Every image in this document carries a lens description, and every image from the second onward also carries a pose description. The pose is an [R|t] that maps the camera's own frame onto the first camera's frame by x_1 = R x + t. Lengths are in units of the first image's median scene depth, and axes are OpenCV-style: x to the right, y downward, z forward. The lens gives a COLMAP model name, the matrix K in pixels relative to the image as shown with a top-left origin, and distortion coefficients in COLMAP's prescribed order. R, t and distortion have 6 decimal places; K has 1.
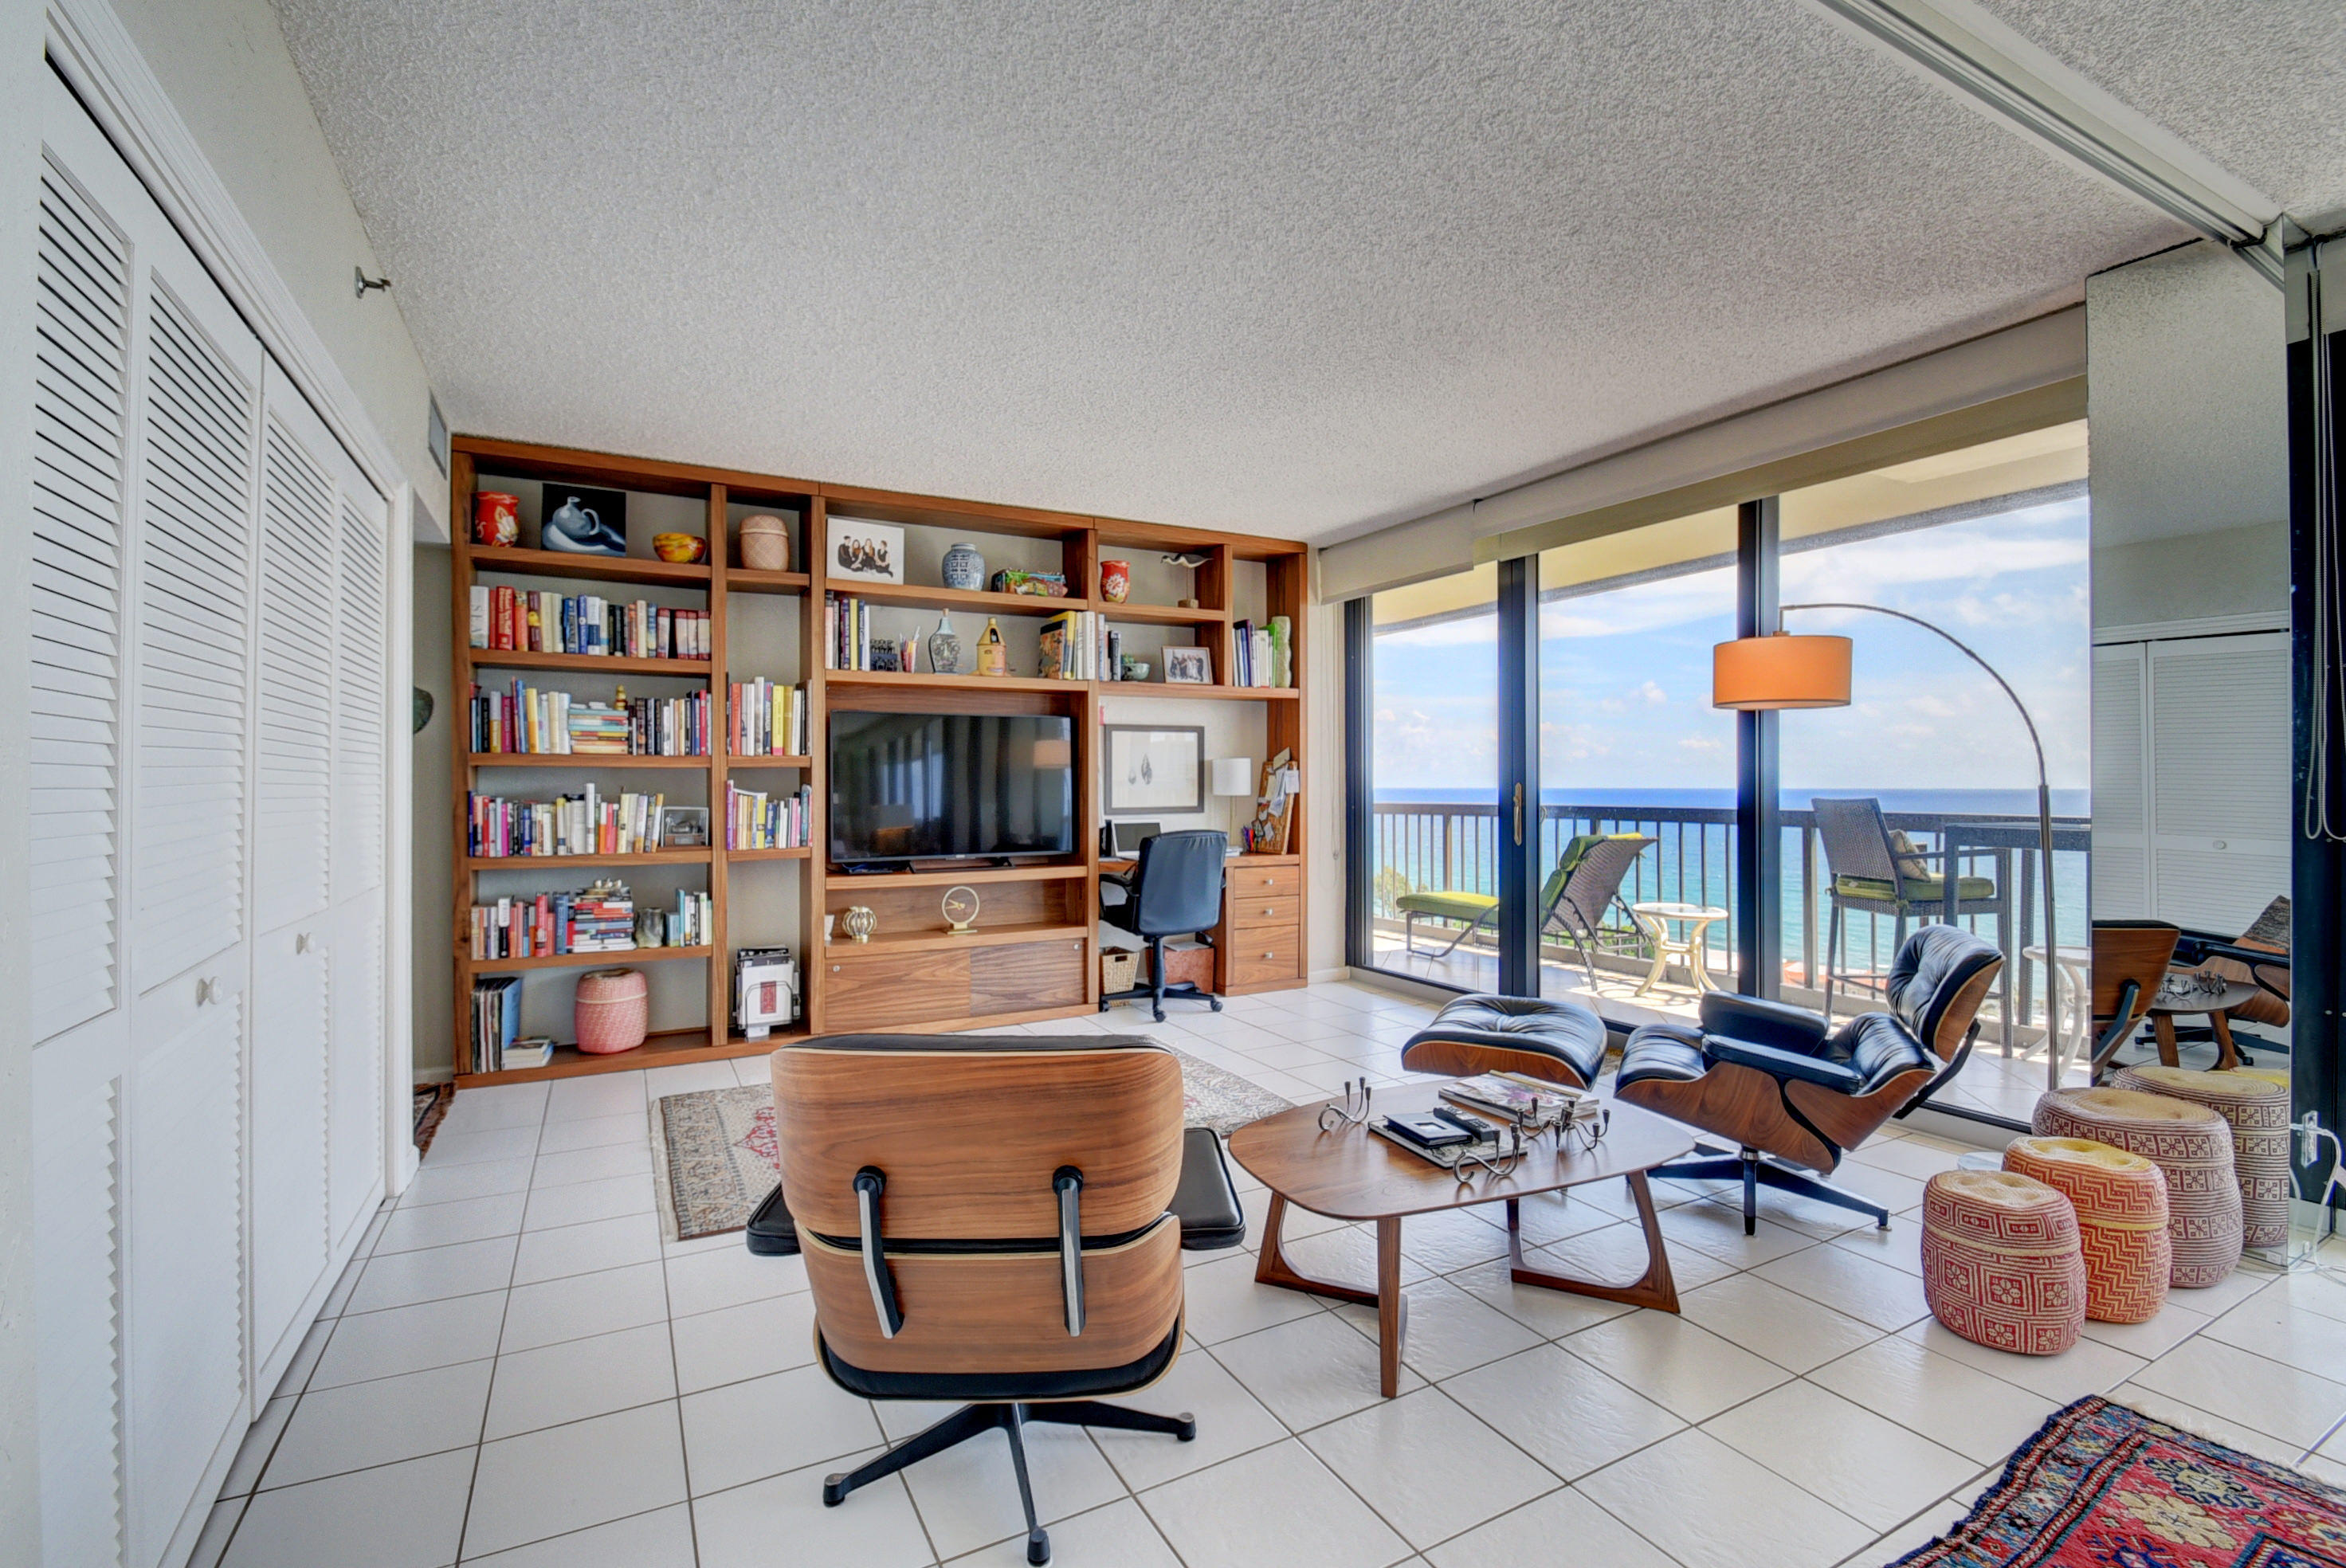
lens RADIAL K [[1019.0, 0, 1152.2], [0, 1019.0, 780.2], [0, 0, 1]] dist [0.009136, -0.012169]
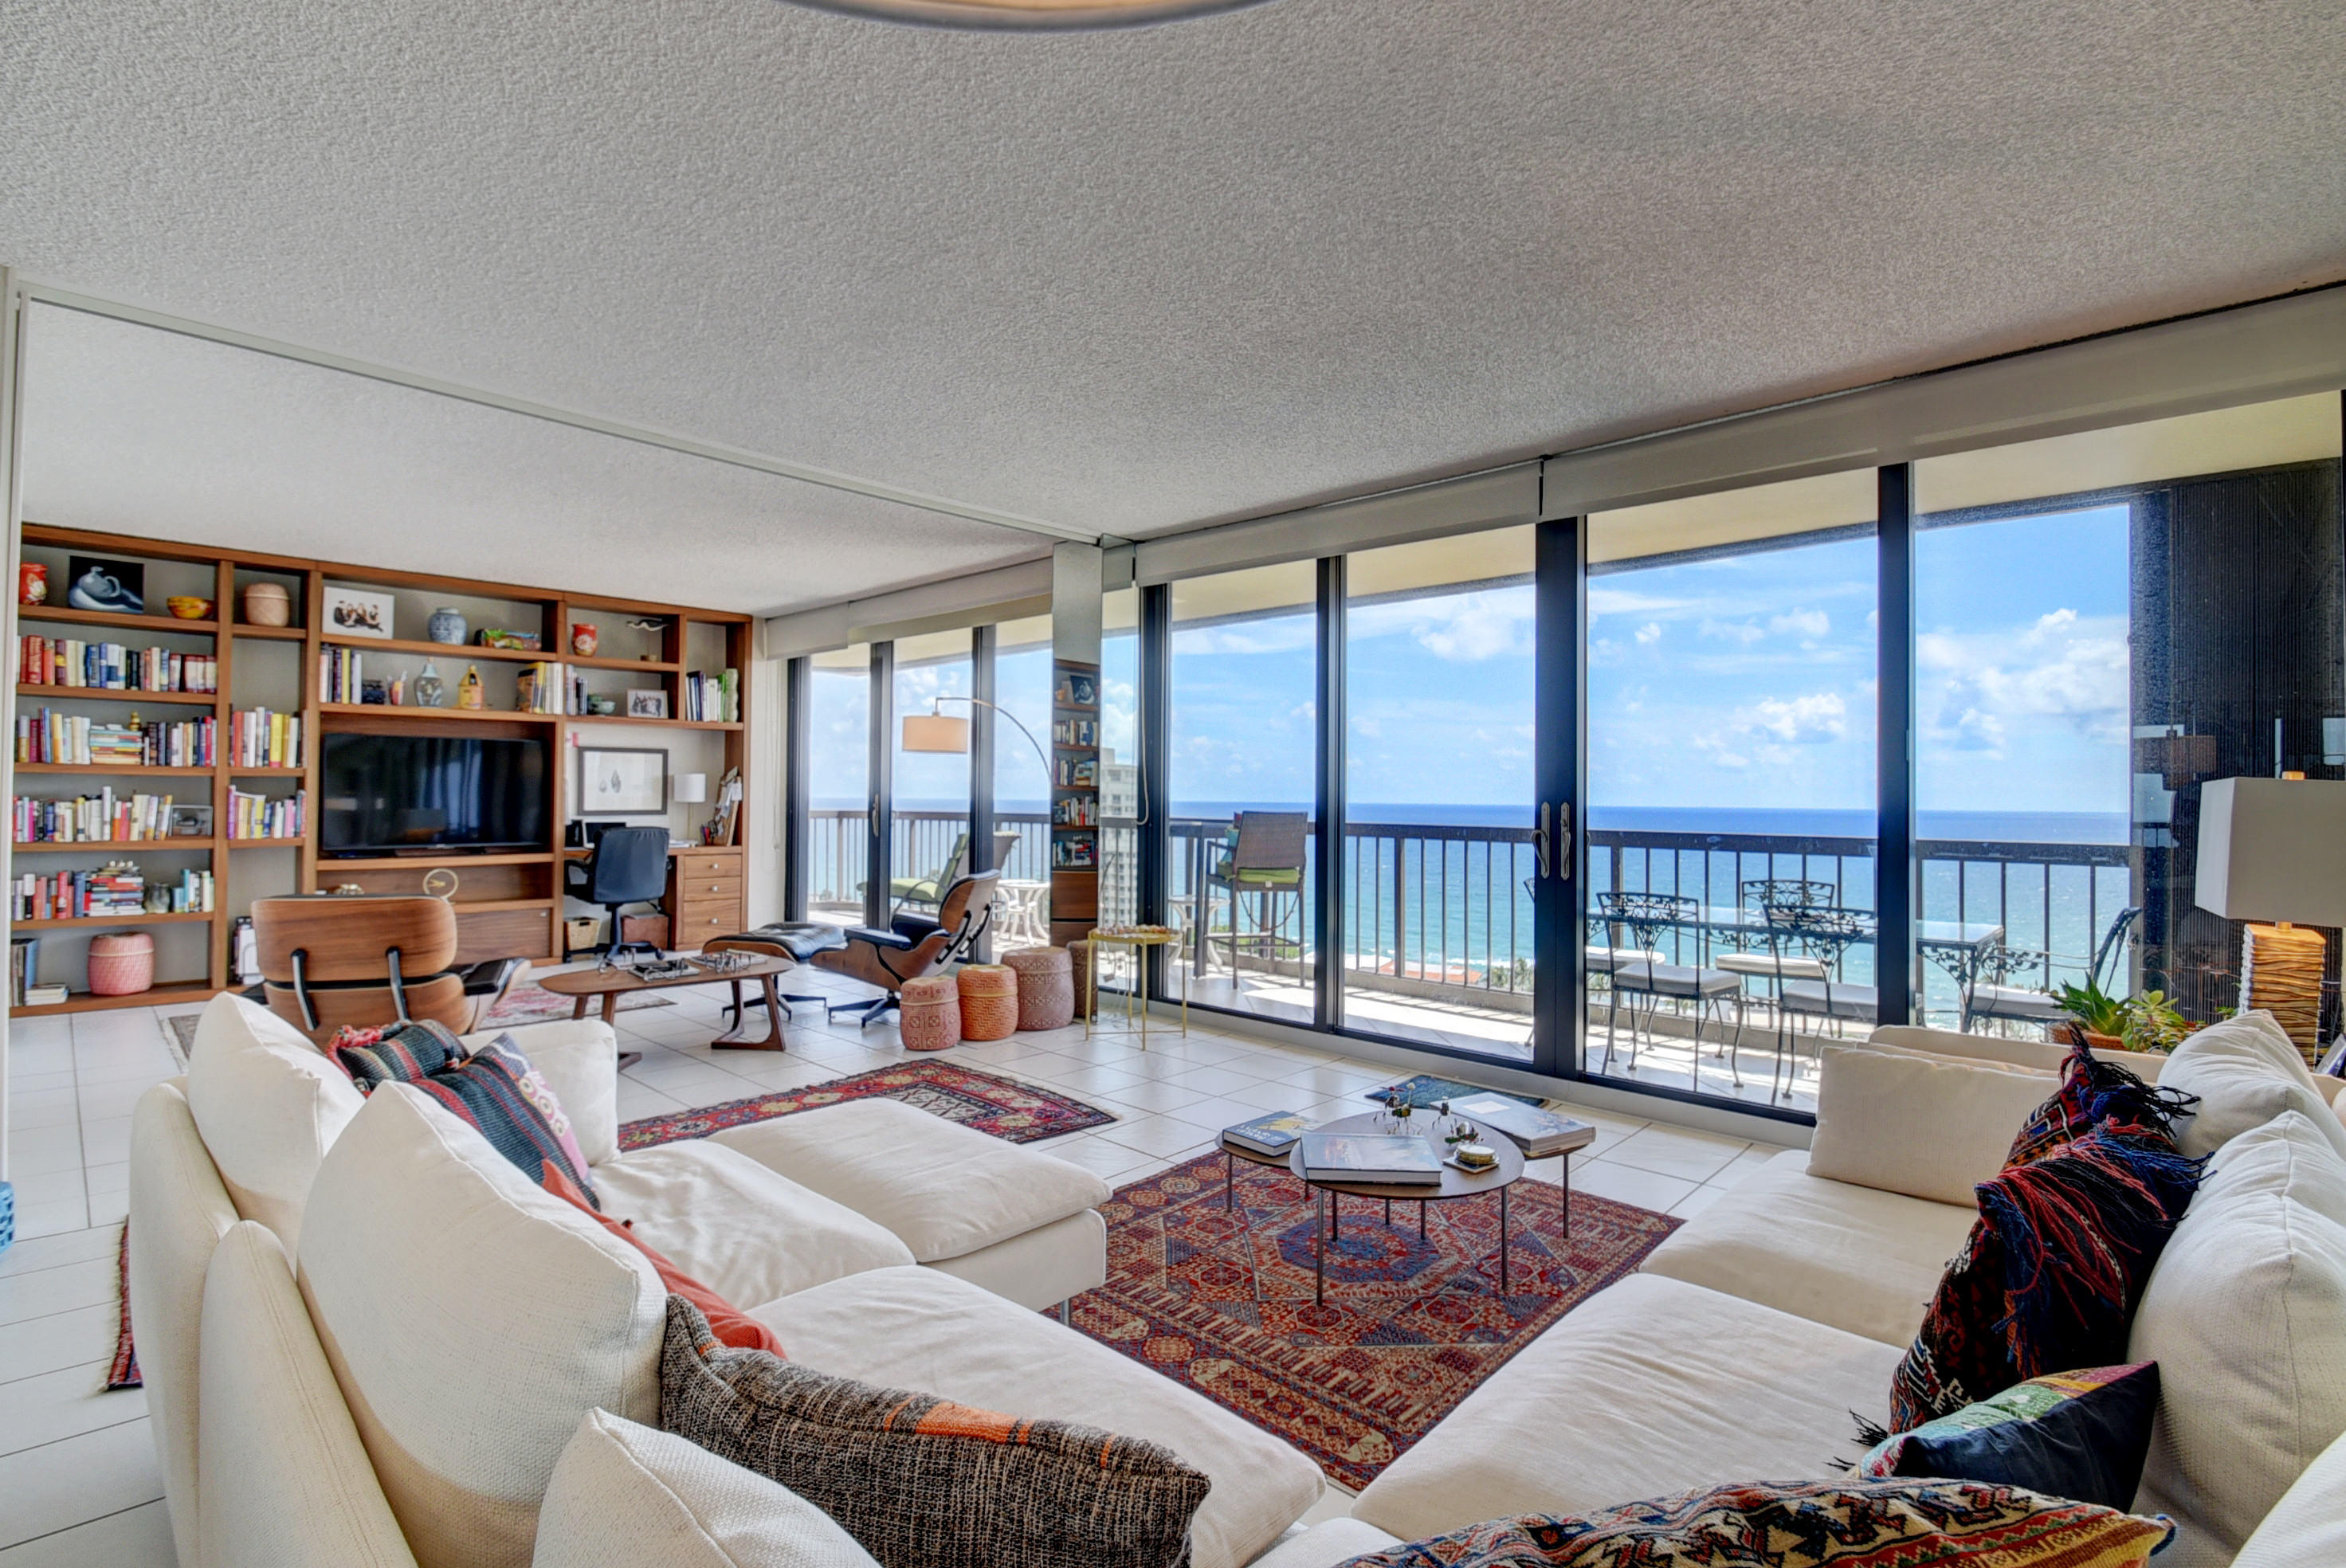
lens RADIAL K [[1064.7, 0, 1173.5], [0, 1064.7, 783.0], [0, 0, 1]] dist [-0.016140, -0.008051]
pose [[0.941653, 0.015061, 0.336249, 0.264864], [-0.012912, 0.999879, -0.008627, -0.007262], [-0.336338, 0.003782, 0.941734, -0.649179]]
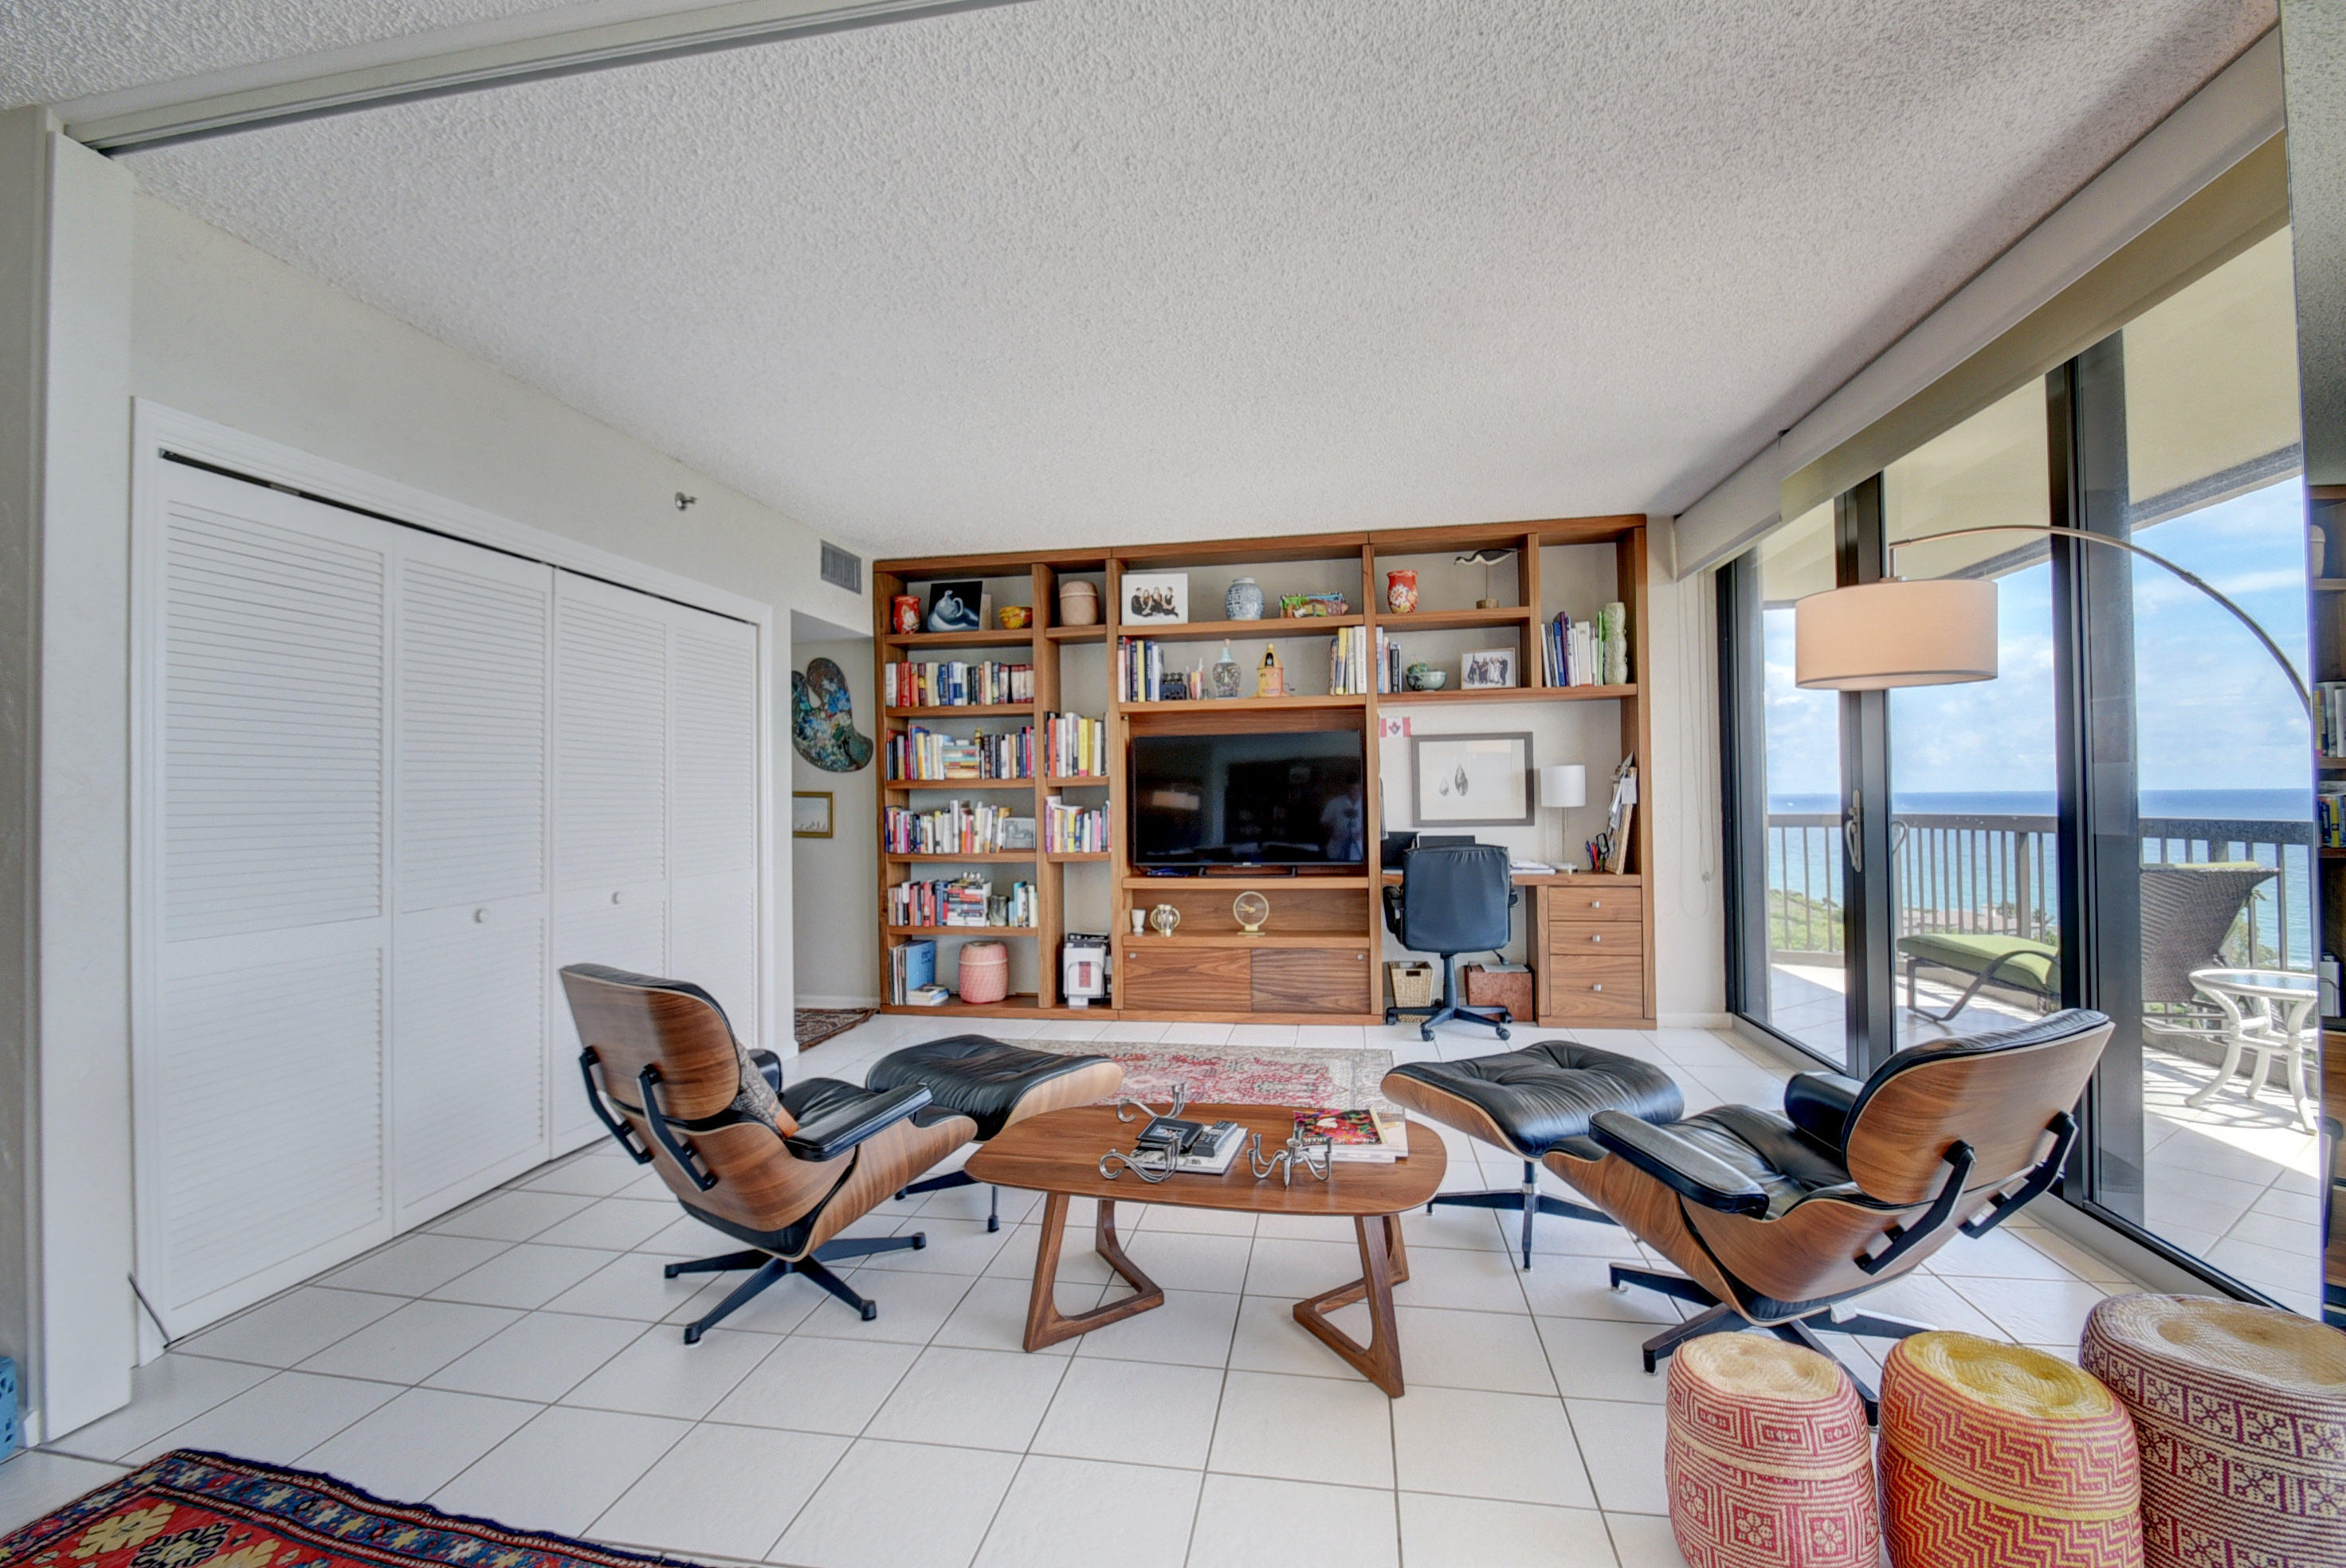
lens RADIAL K [[1019.0, 0, 1171.0], [0, 1019.0, 785.5], [0, 0, 1]] dist [0.009136, -0.012169]
pose [[0.793135, -0.016411, -0.608825, 0.453777], [0.013965, 0.999864, -0.008758, -0.000949], [0.608886, -0.001556, 0.793256, 0.091916]]
